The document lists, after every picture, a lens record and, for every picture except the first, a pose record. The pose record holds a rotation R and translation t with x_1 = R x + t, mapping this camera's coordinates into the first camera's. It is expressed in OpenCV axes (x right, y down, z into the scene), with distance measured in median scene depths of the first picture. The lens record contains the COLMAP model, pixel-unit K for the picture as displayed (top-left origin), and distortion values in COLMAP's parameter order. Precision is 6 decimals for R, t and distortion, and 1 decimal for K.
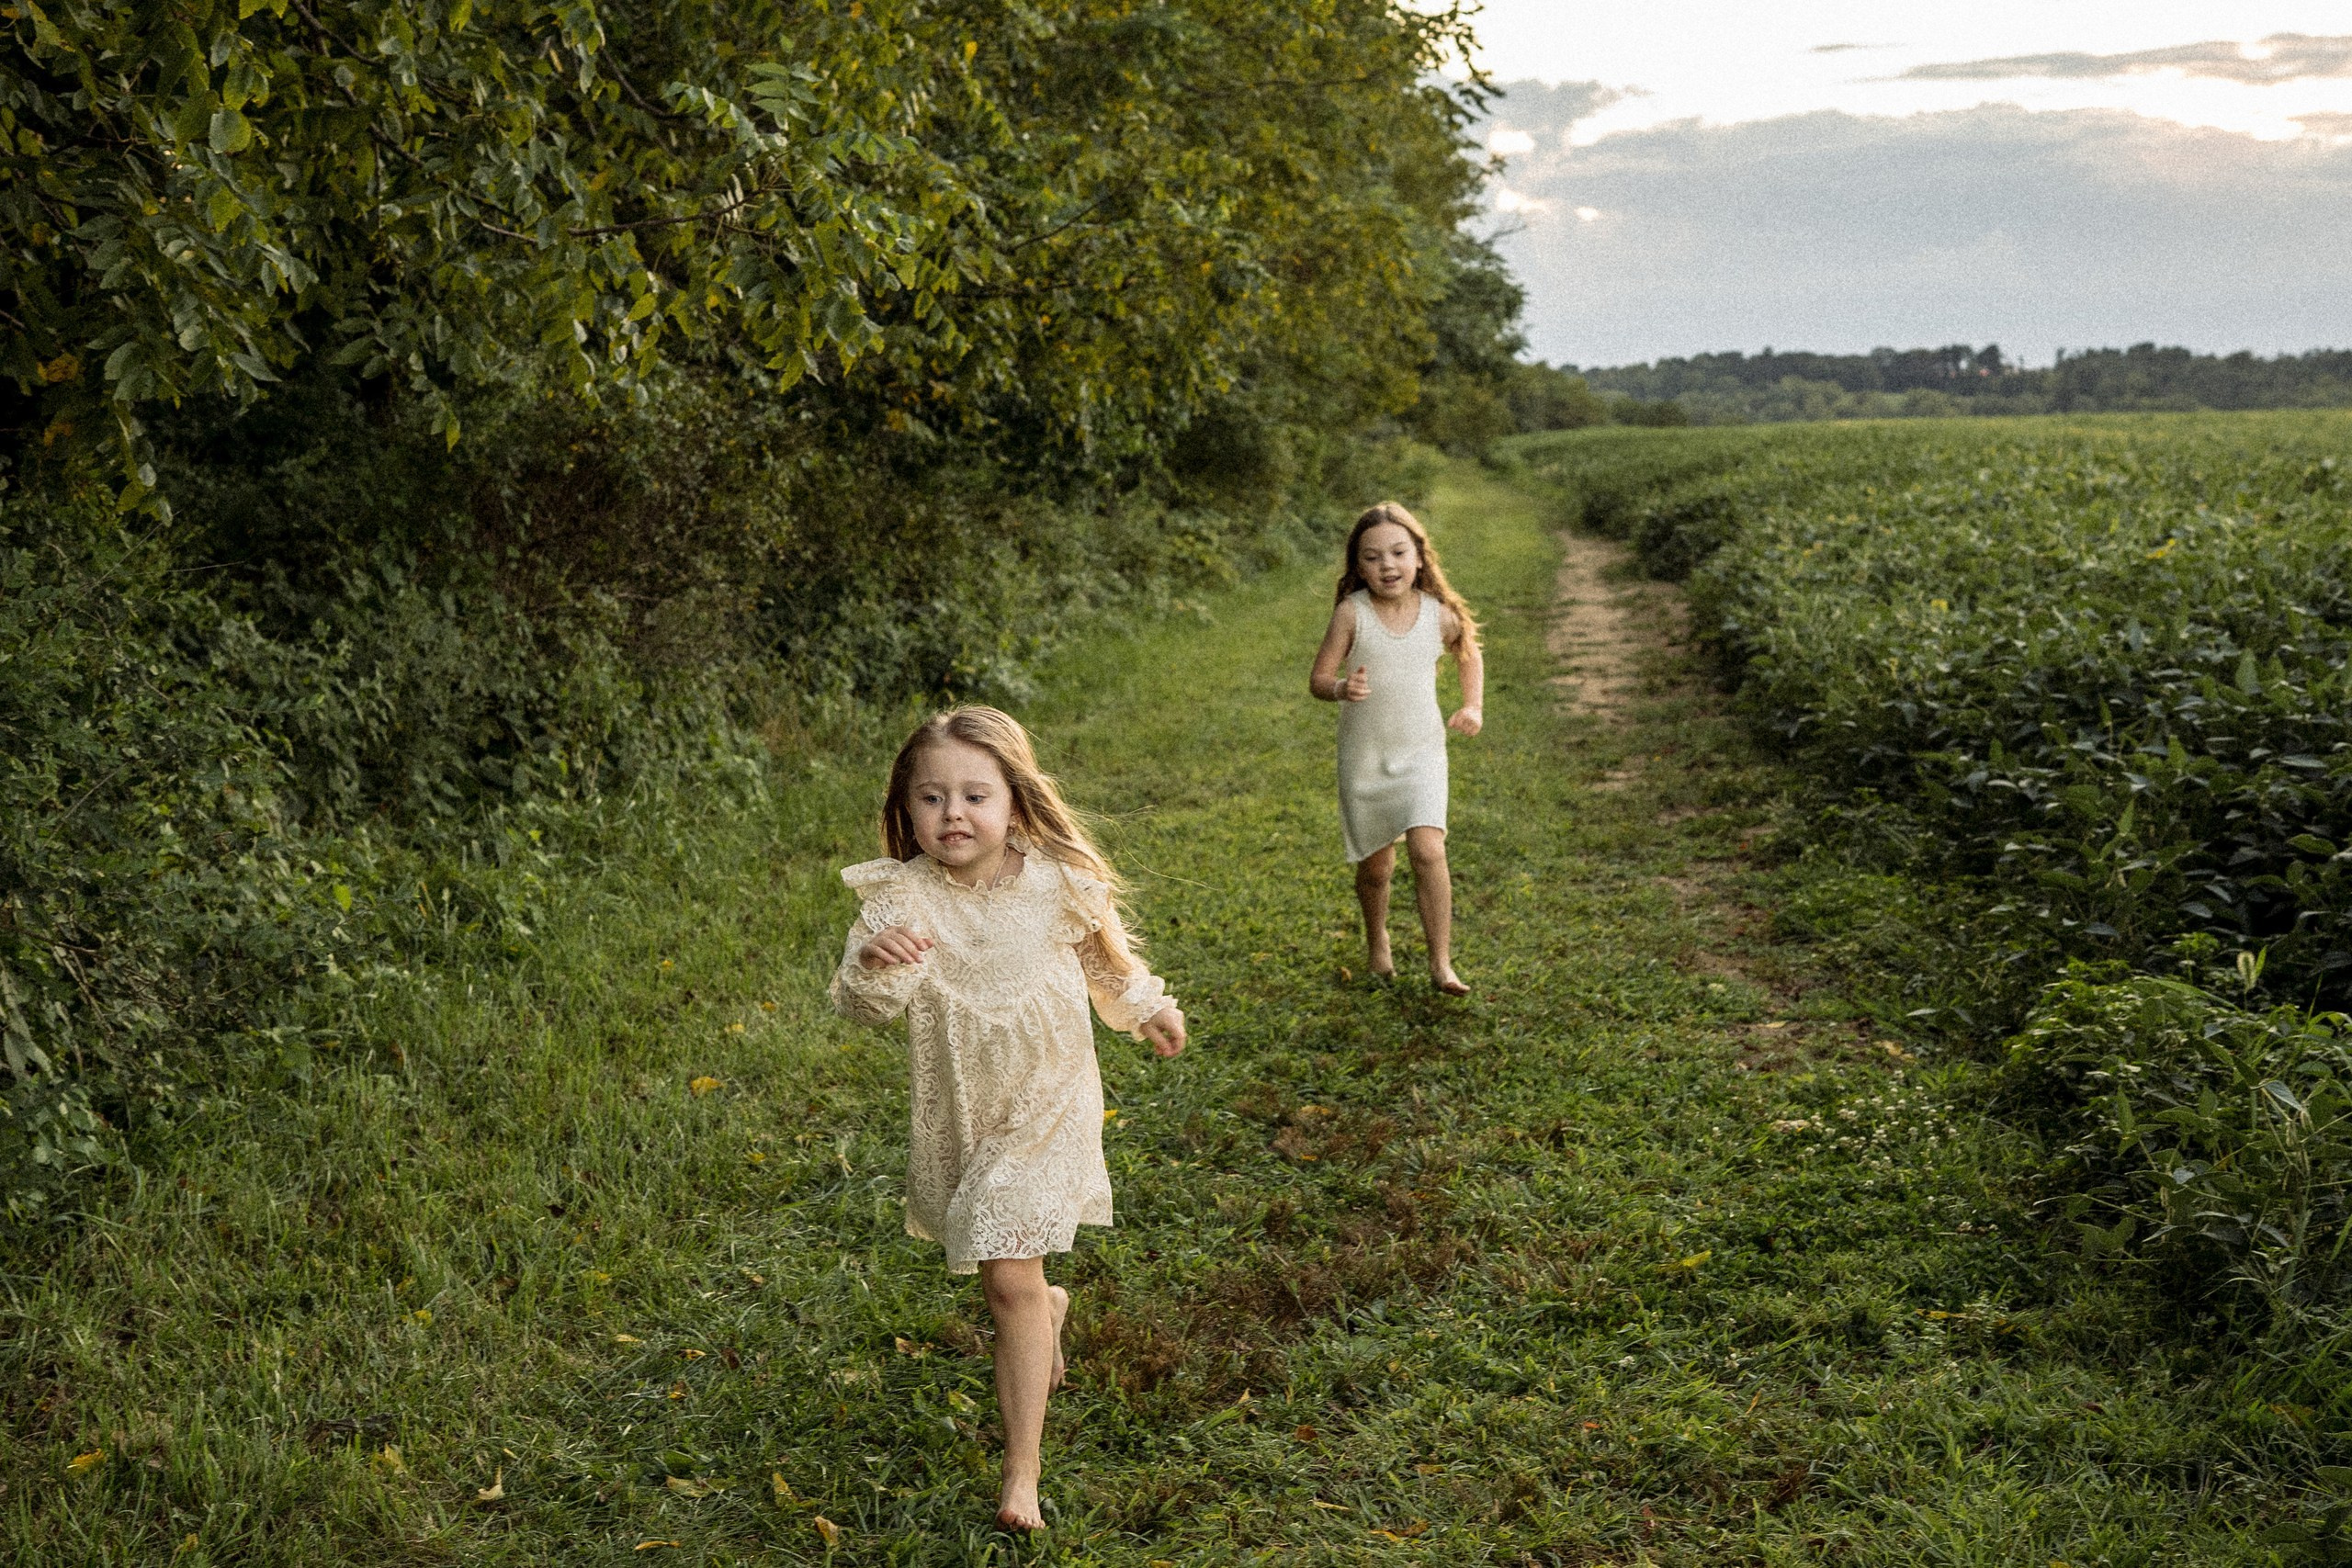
lens RADIAL K [[4122.2, 0, 1176.0], [0, 4122.2, 784.0], [0, 0, 1]] dist [0.016397, 0.190737]
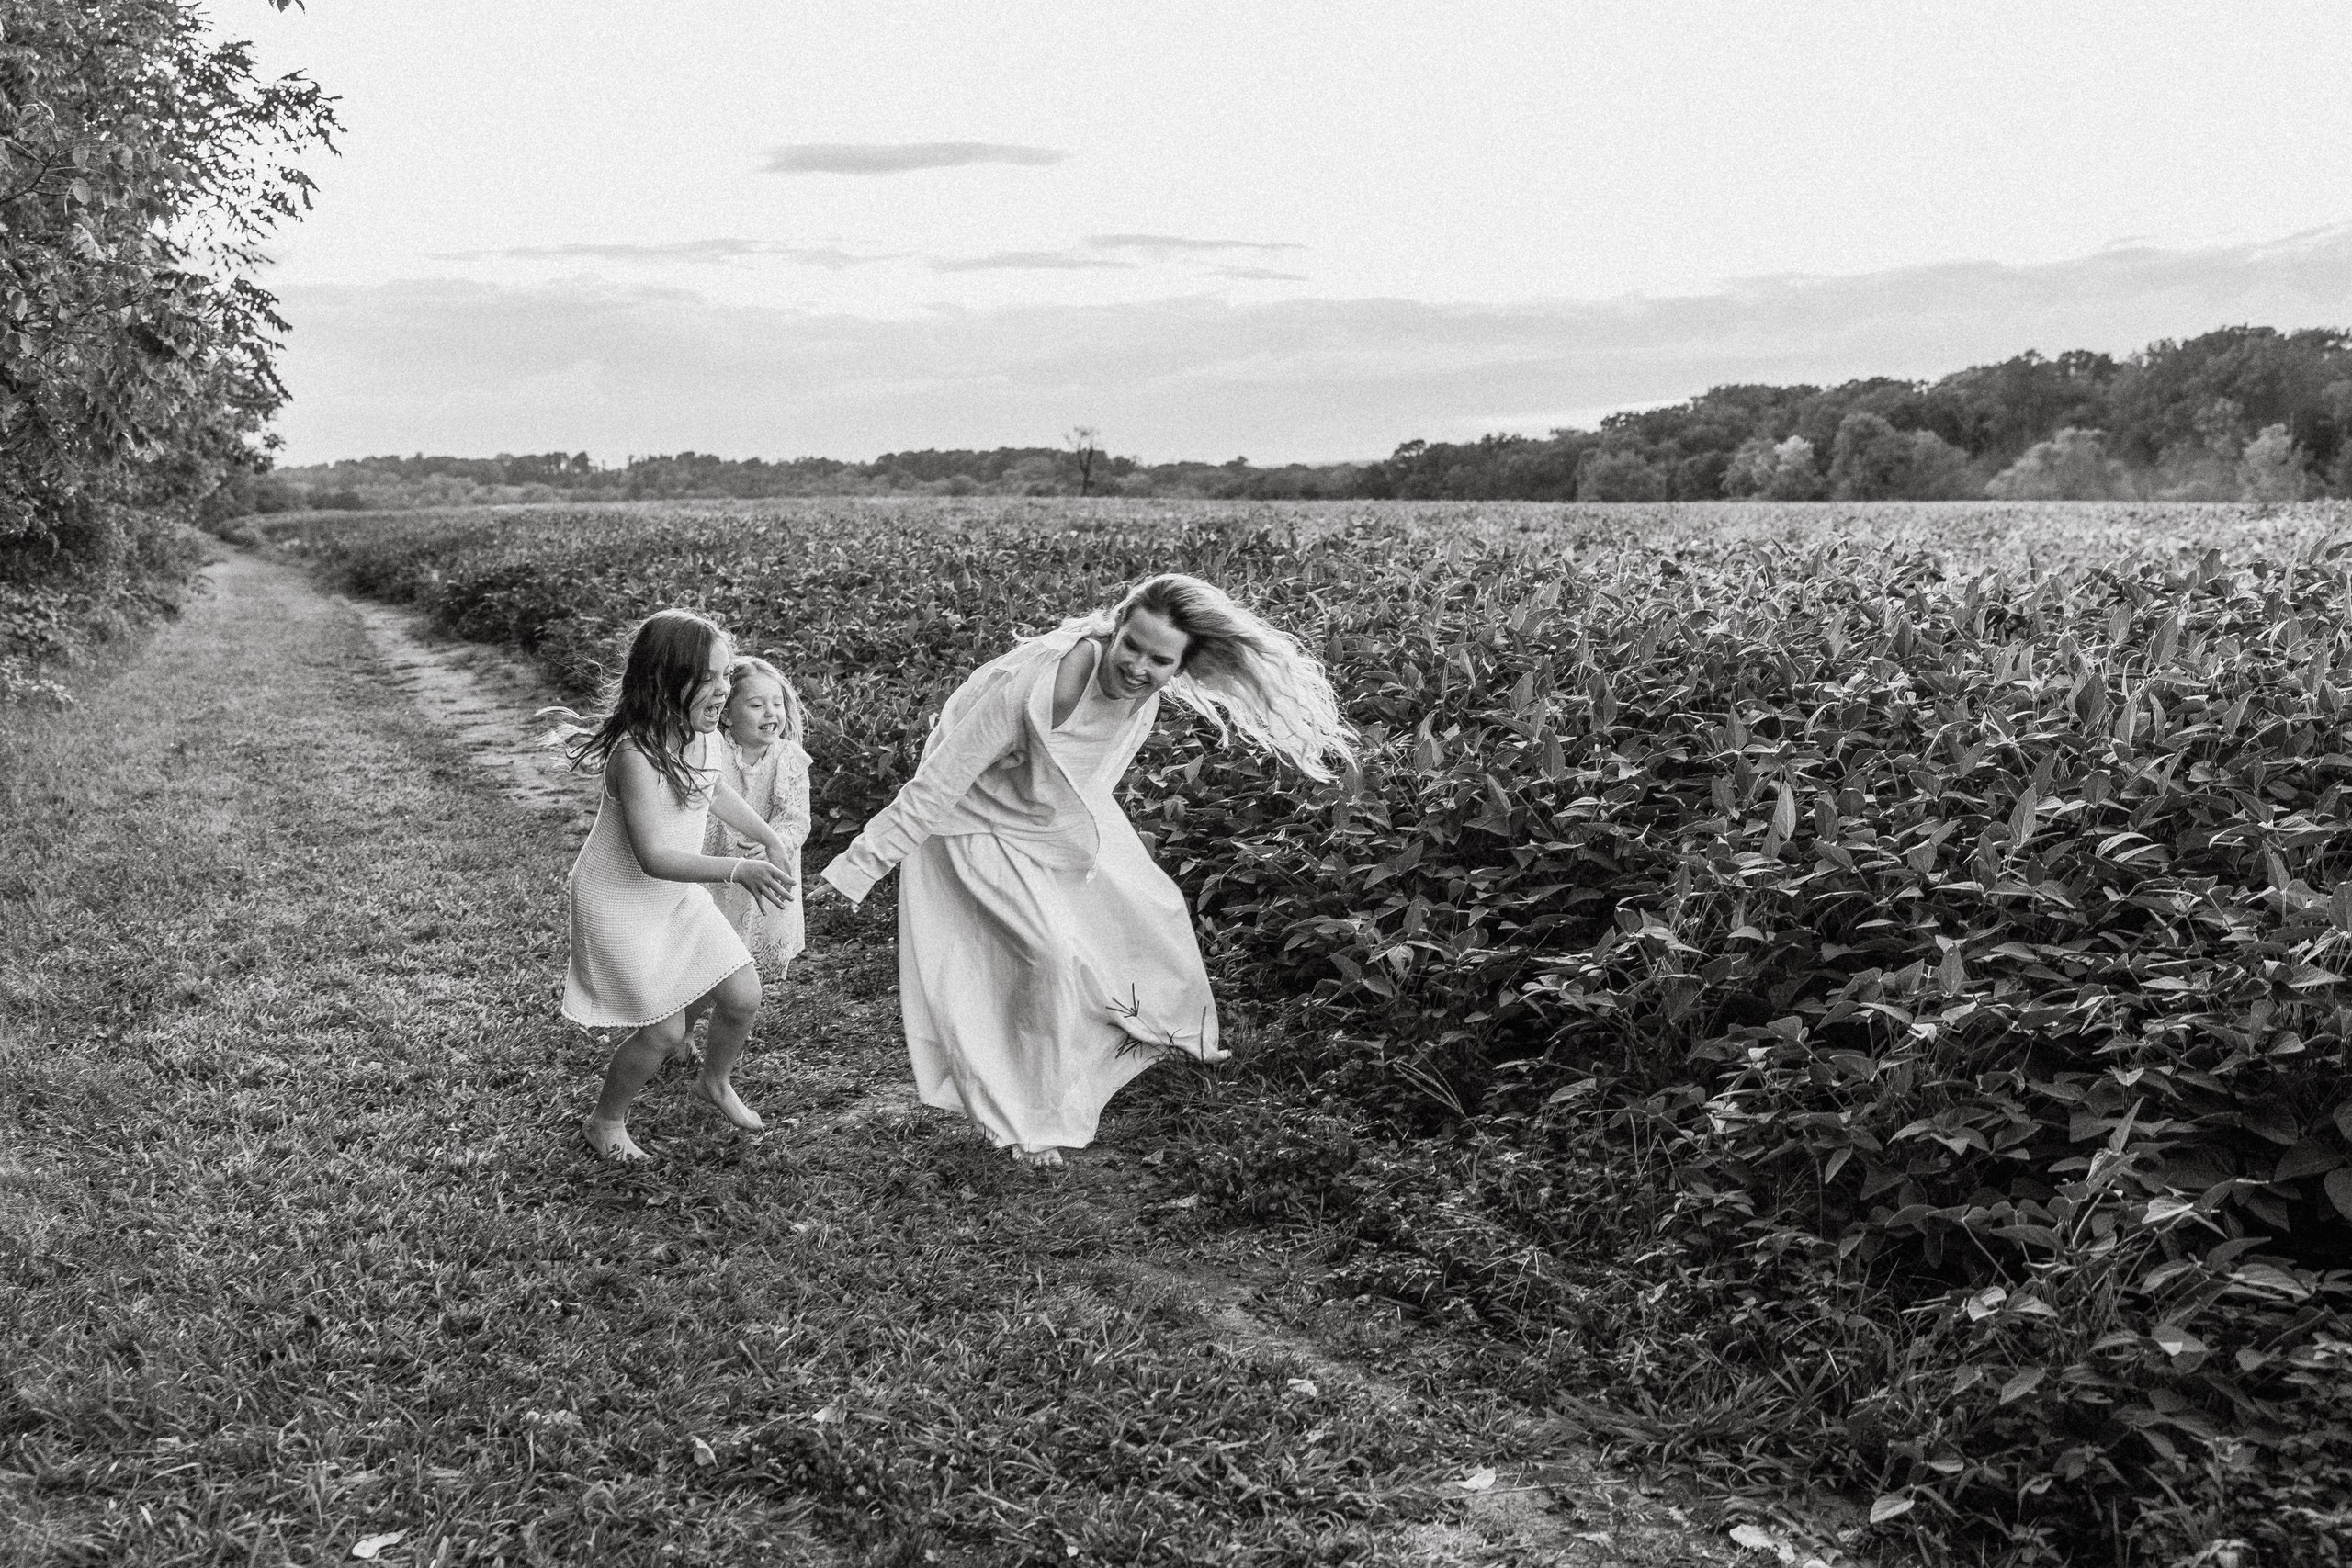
lens RADIAL K [[2430.1, 0, 1129.6], [0, 2430.1, 738.6], [0, 0, 1]] dist [-0.065755, 0.238252]
pose [[0.891276, -0.043692, 0.451351, -0.013591], [0.040824, 0.999037, 0.016094, -0.014567], [-0.451619, 0.004082, 0.892202, 0.180716]]
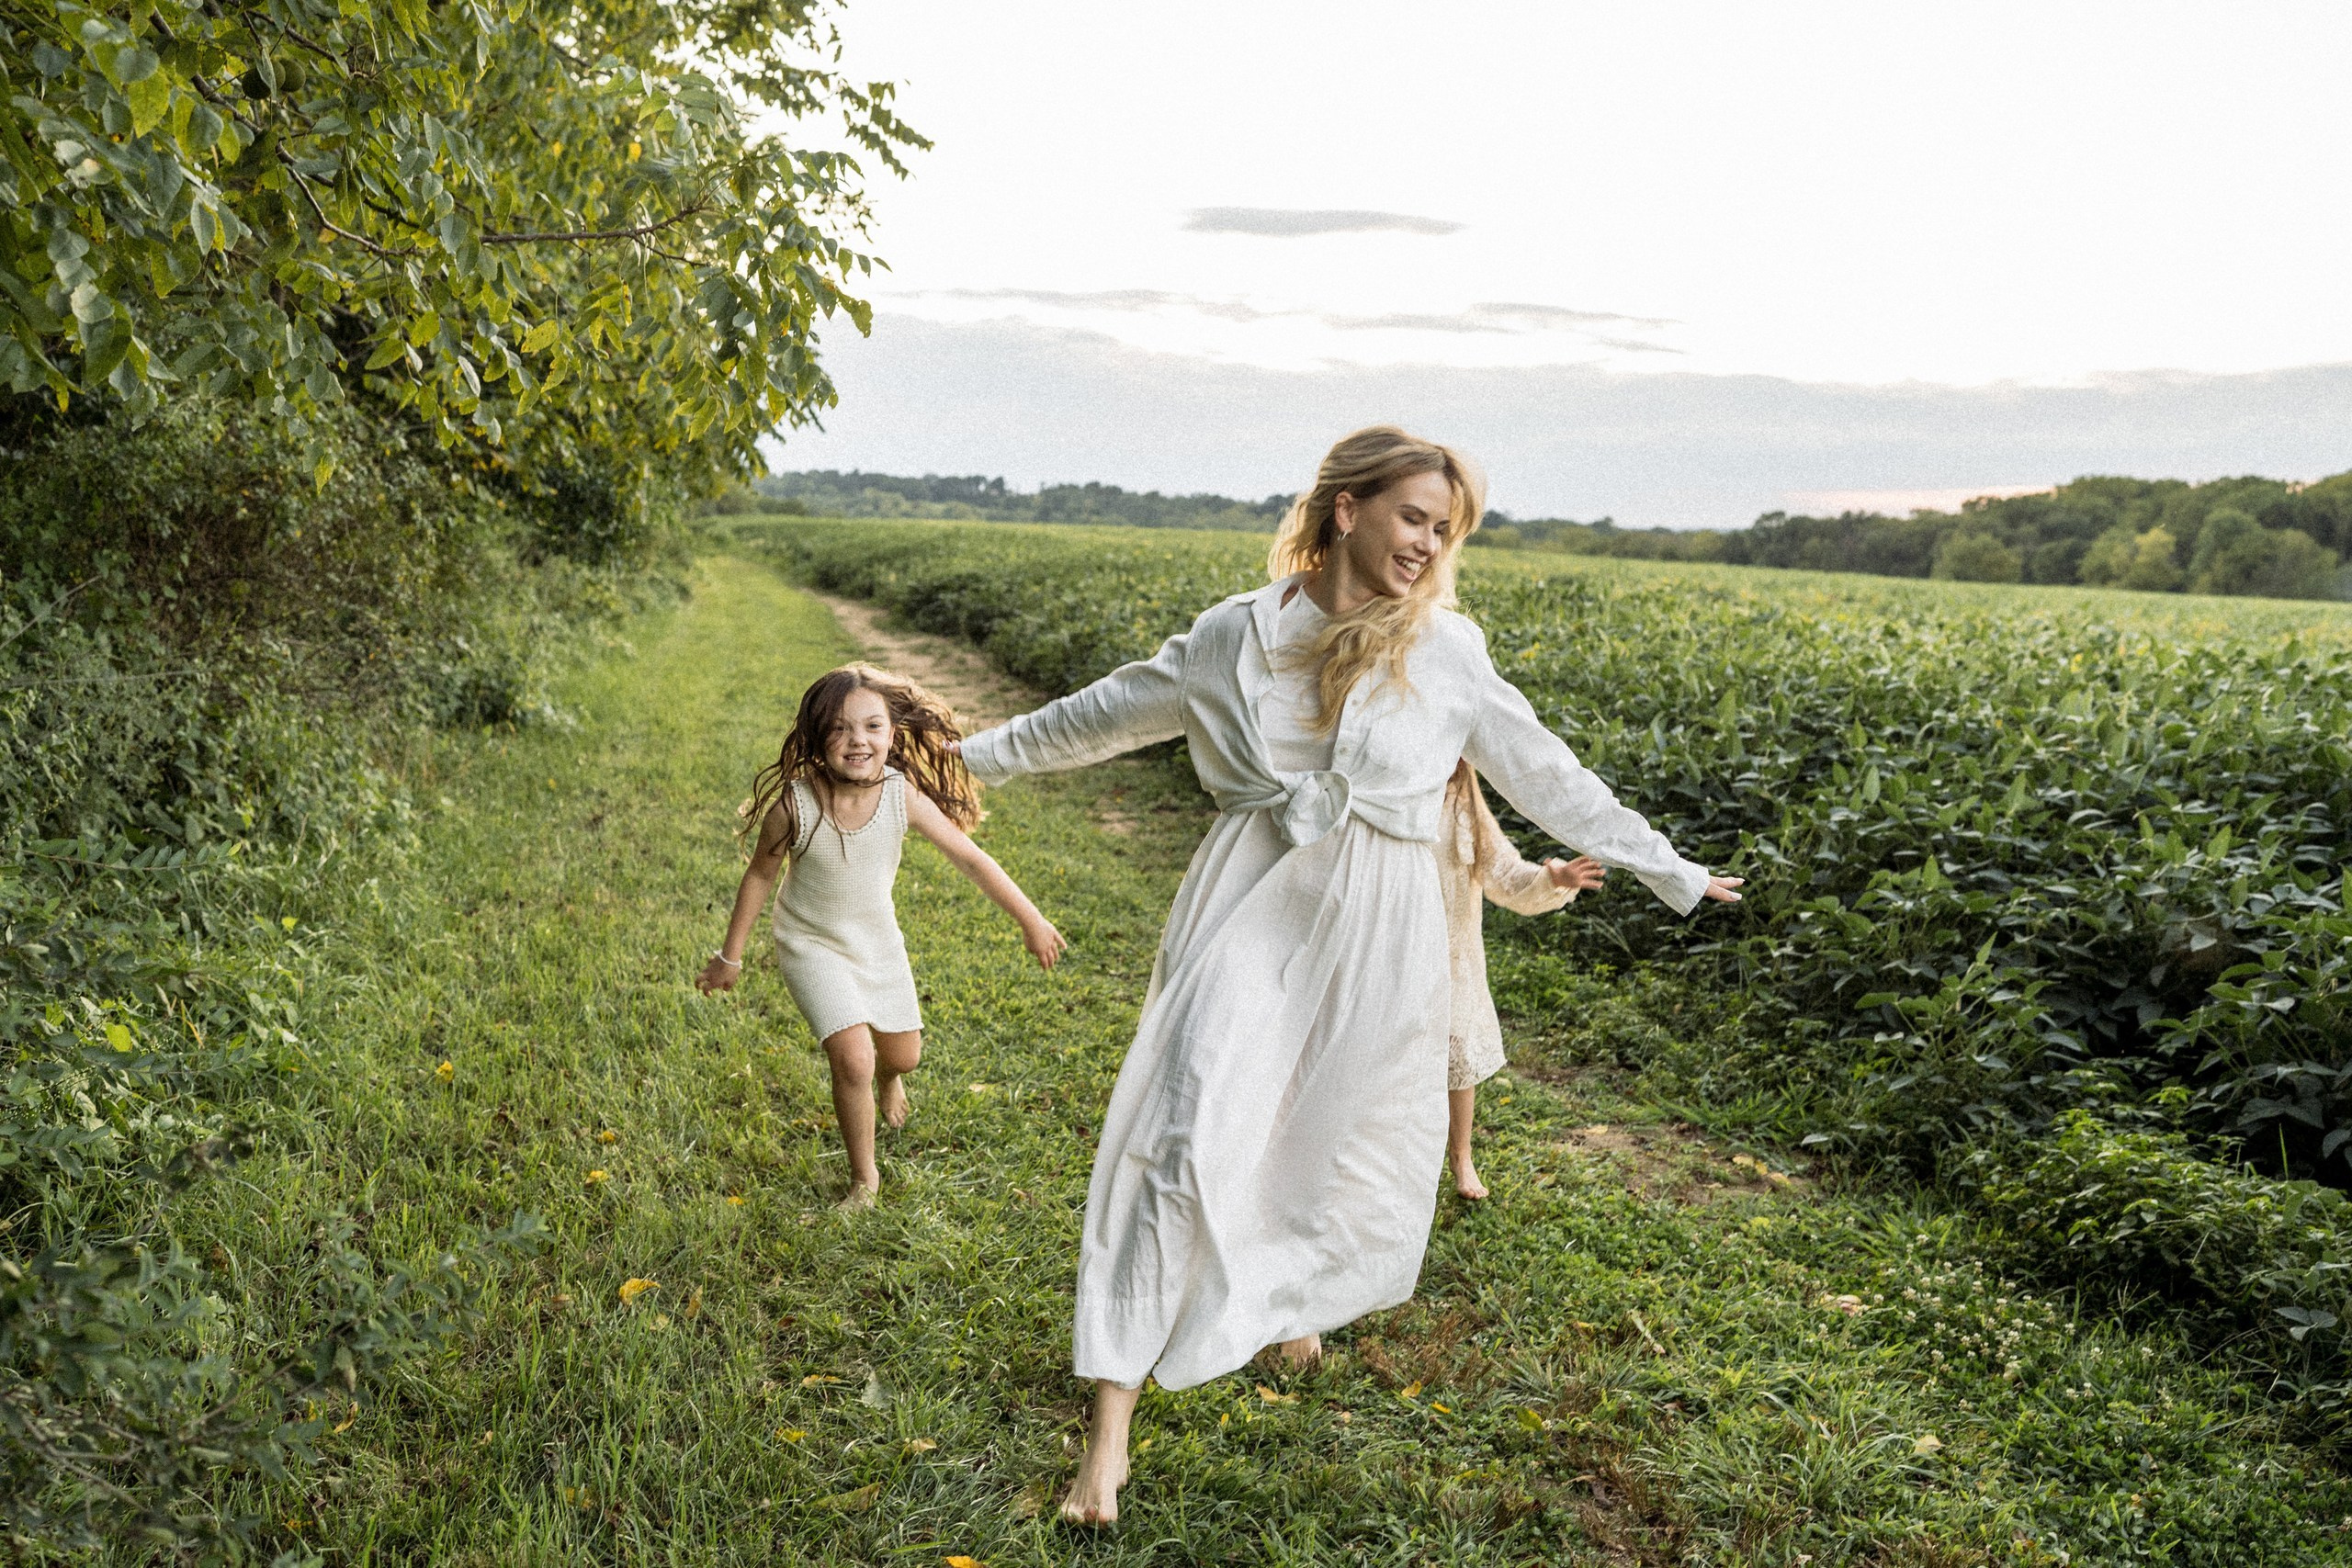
lens RADIAL K [[2430.1, 0, 1129.6], [0, 2430.1, 738.6], [0, 0, 1]] dist [-0.065755, 0.238252]
pose [[0.948975, 0.031439, 0.313781, -0.040007], [-0.032949, 0.999457, -0.000491, -0.009158], [-0.313626, -0.009873, 0.949495, 0.118744]]
